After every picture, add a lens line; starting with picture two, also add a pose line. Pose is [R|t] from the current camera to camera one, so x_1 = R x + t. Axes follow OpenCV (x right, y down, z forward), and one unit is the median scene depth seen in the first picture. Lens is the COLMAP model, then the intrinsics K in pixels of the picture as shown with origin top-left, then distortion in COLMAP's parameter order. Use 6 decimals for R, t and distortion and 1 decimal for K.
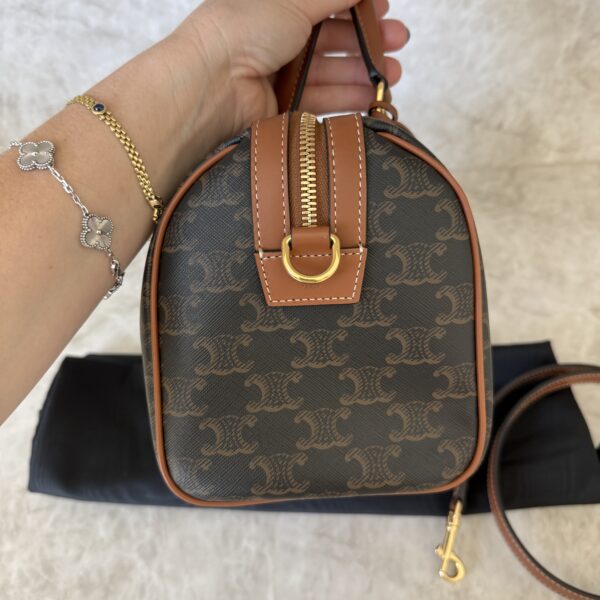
lens RADIAL K [[607.8, 0, 301.6], [0, 607.8, 299.6], [0, 0, 1]] dist [-0.067809, 0.027556]
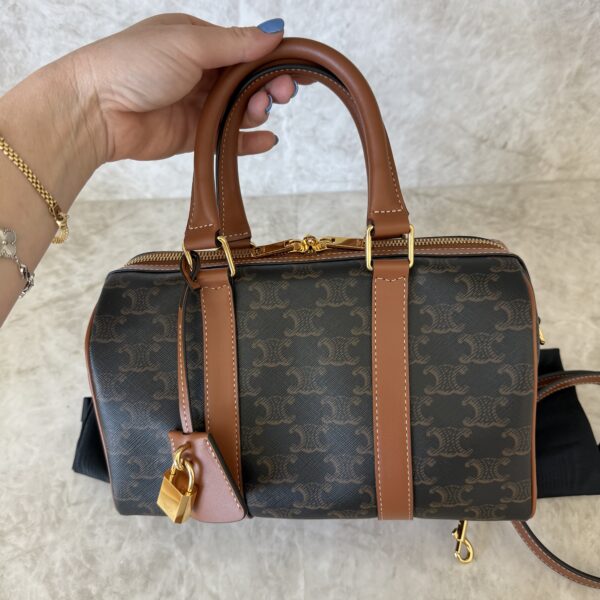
lens RADIAL K [[599.6, 0, 301.6], [0, 599.6, 299.0], [0, 0, 1]] dist [-0.043610, 0.004152]
pose [[0.999748, 0.008369, 0.020847, -0.071895], [-0.008095, 0.999881, -0.013169, 0.001434], [-0.020954, 0.012997, 0.999696, -0.067232]]
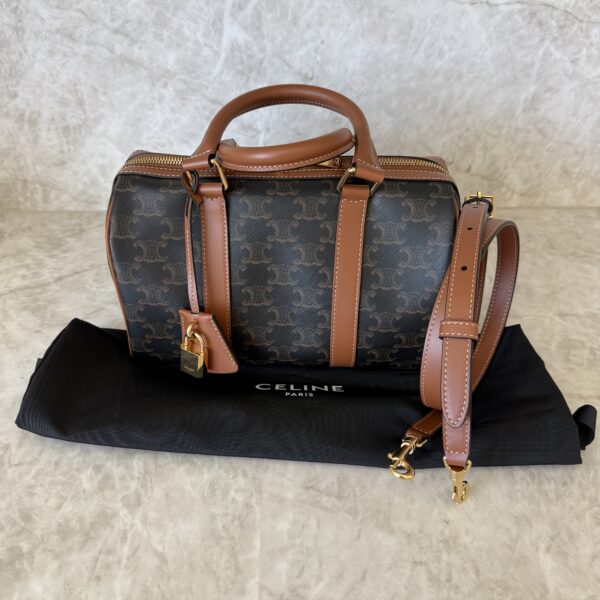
lens RADIAL K [[595.9, 0, 300.0], [0, 595.9, 300.0], [0, 0, 1]] dist [-0.024574, -0.018042]
pose [[0.997784, 0.045360, 0.048674, -0.043697], [-0.033944, 0.976252, -0.213961, 0.289469], [-0.057224, 0.211834, 0.975629, -0.030621]]
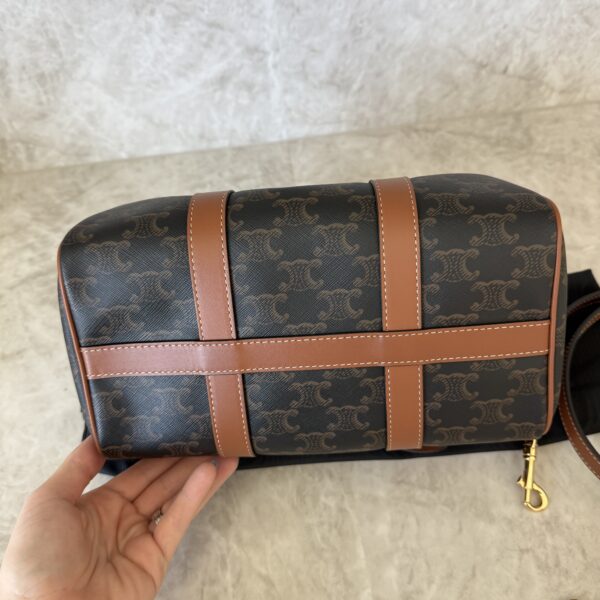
lens RADIAL K [[599.6, 0, 301.6], [0, 599.6, 299.0], [0, 0, 1]] dist [-0.043610, 0.004152]
pose [[0.992648, -0.086443, 0.084724, -0.176006], [0.085233, 0.996202, 0.017806, 0.064499], [-0.085941, -0.010454, 0.996245, 0.057784]]
